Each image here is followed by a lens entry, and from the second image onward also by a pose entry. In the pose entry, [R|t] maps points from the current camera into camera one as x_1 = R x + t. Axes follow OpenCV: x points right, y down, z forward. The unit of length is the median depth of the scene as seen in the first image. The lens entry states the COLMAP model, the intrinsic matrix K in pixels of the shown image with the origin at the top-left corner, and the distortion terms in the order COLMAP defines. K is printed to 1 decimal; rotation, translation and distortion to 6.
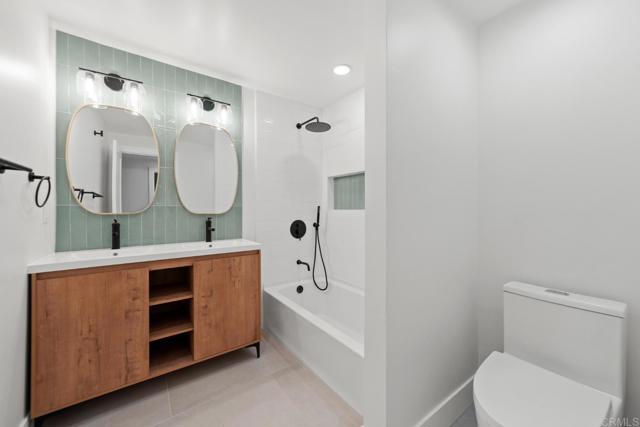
lens RADIAL K [[247.1, 0, 320.0], [0, 247.1, 213.5], [0, 0, 1]] dist [0.008465, -0.000120]
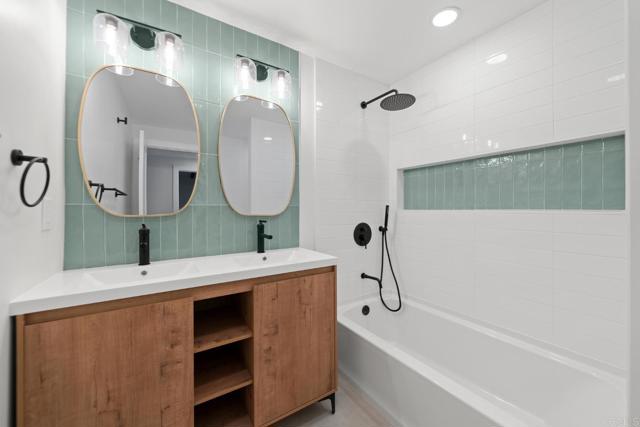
lens RADIAL K [[242.6, 0, 322.9], [0, 242.6, 212.7], [0, 0, 1]] dist [-0.000611, -0.000070]
pose [[0.999302, -0.003021, -0.037223, -0.265299], [0.002812, 0.999980, -0.005680, -0.003221], [0.037239, 0.005571, 0.999291, 0.301652]]
